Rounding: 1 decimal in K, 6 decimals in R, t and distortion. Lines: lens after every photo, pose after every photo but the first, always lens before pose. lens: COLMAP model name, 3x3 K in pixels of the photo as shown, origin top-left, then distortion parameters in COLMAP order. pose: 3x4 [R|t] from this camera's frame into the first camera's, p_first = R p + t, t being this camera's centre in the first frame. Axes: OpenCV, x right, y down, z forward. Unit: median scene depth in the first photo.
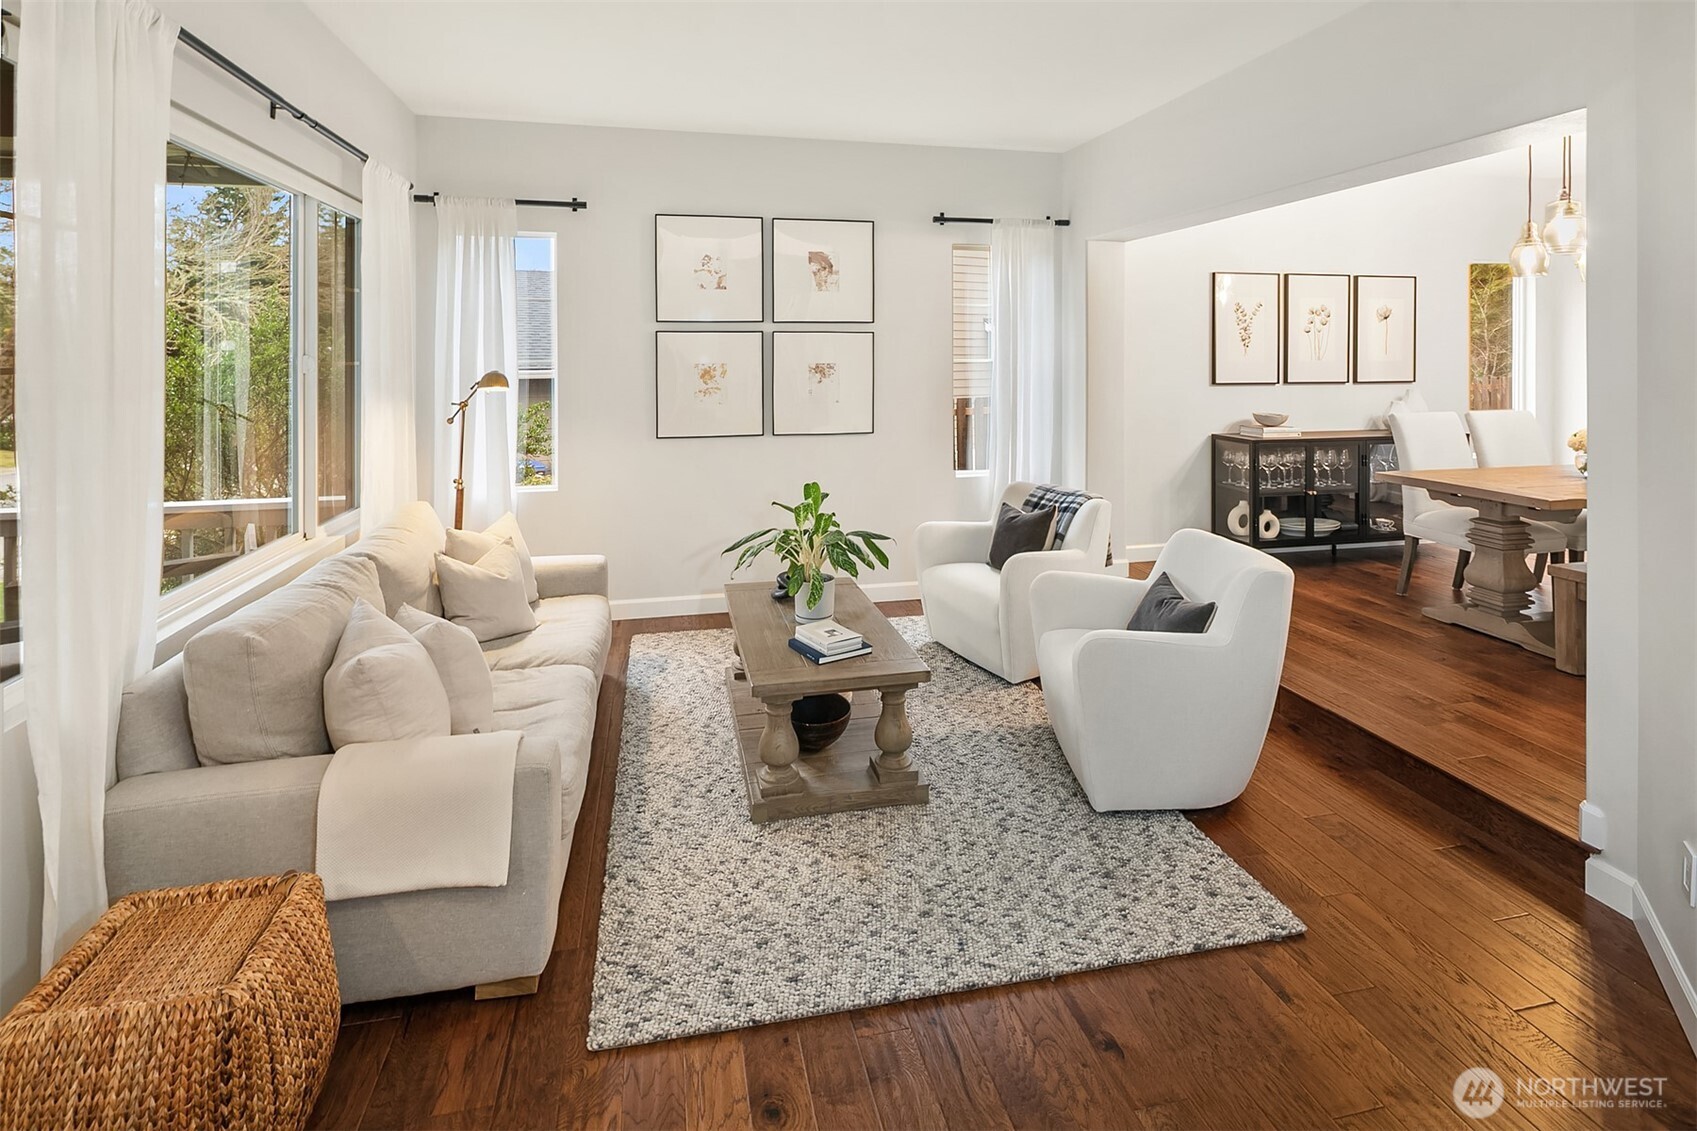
lens RADIAL K [[829.9, 0, 843.5], [0, 829.9, 359.9], [0, 0, 1]] dist [0.001897, -0.003739]
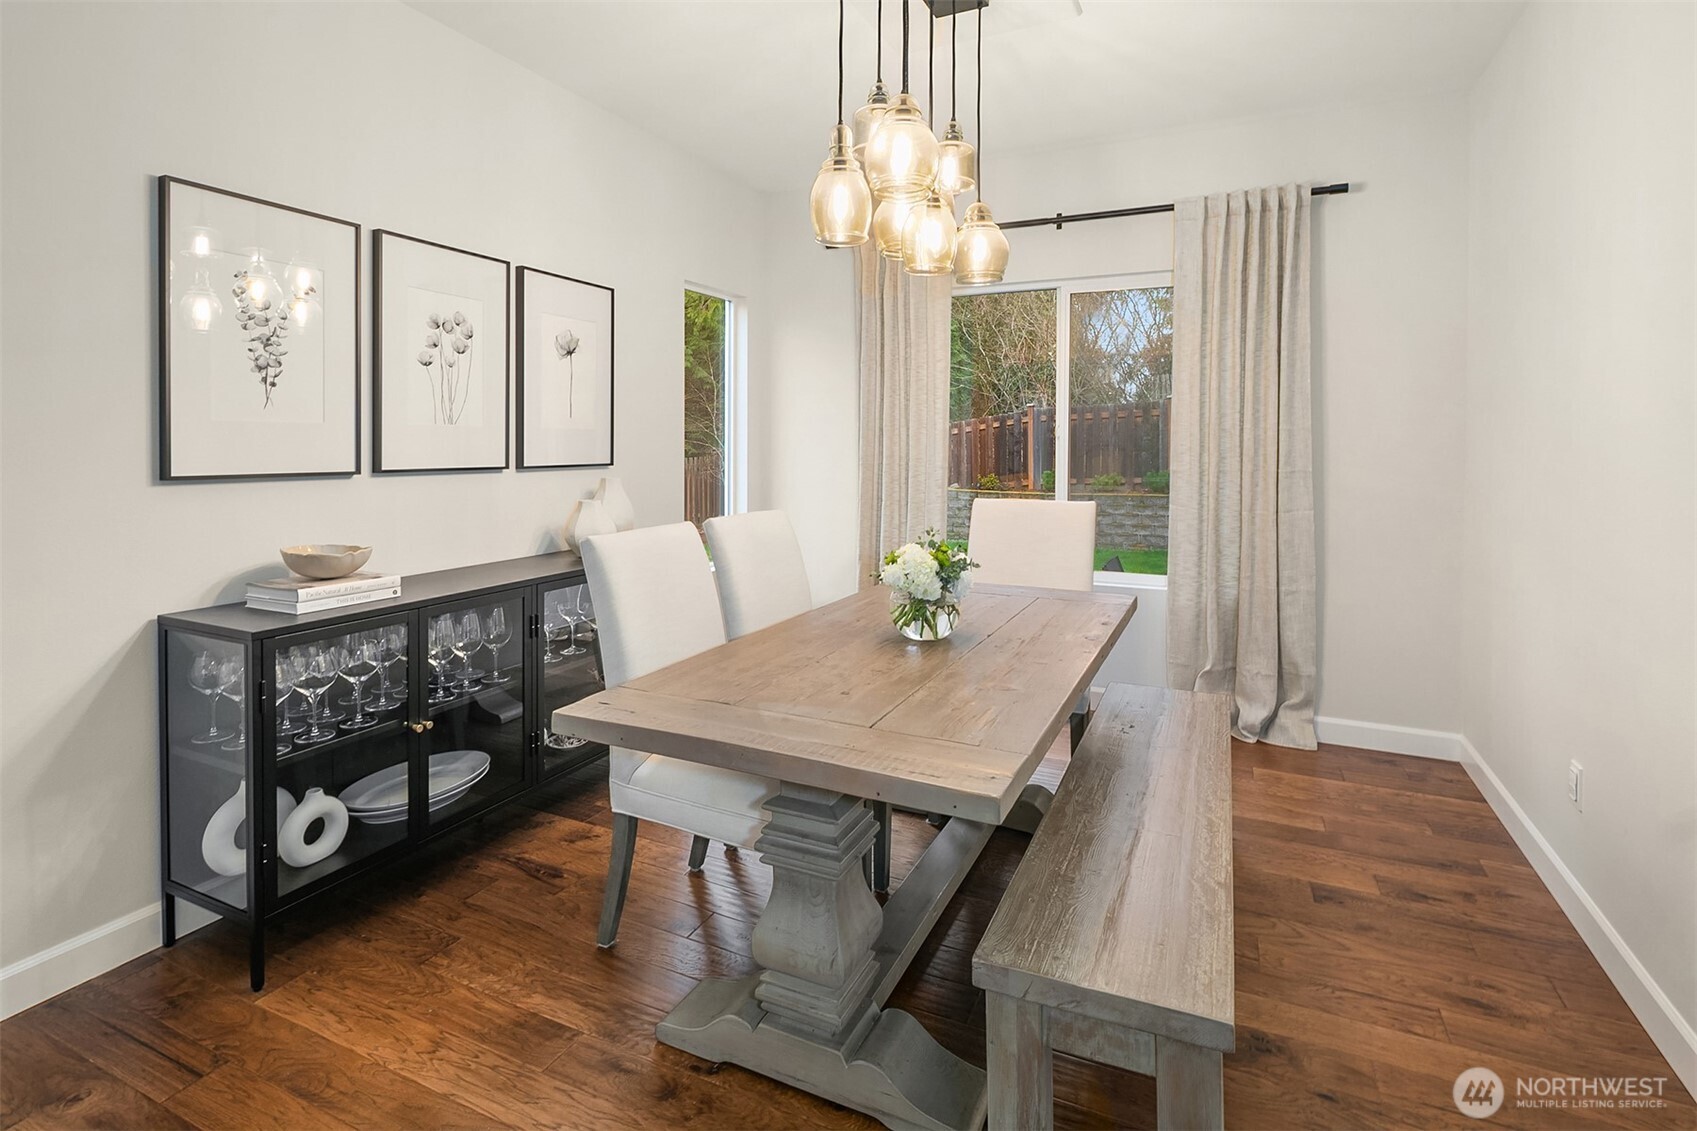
lens RADIAL K [[829.9, 0, 848.9], [0, 829.9, 451.5], [0, 0, 1]] dist [0.001897, -0.003739]
pose [[0.613276, -0.003709, 0.789860, 0.506122], [-0.000222, 0.999988, 0.004868, 0.021667], [-0.789869, -0.003161, 0.613268, 0.788055]]
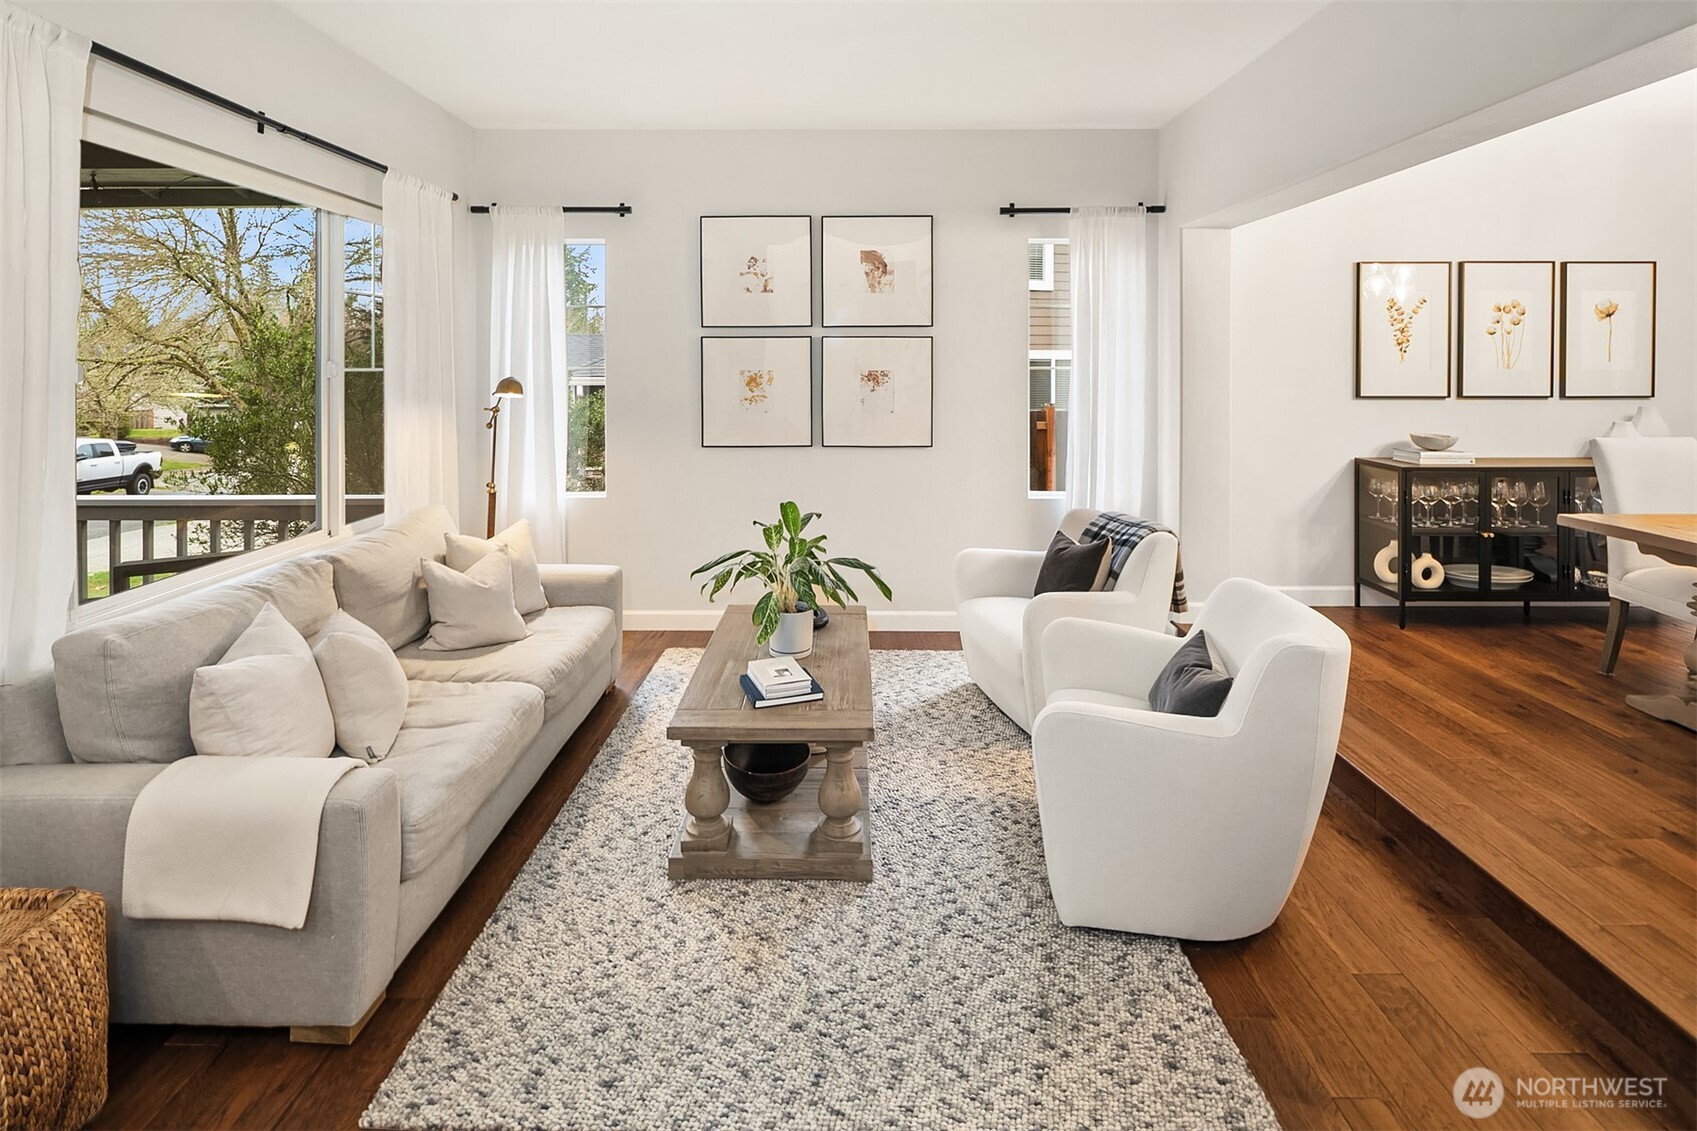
lens RADIAL K [[829.9, 0, 836.4], [0, 829.9, 370.8], [0, 0, 1]] dist [0.001897, -0.003739]
pose [[0.973860, 0.003758, -0.227116, 0.189842], [-0.002825, 0.999986, 0.004435, 0.000468], [0.227130, -0.003678, 0.973858, 0.113813]]
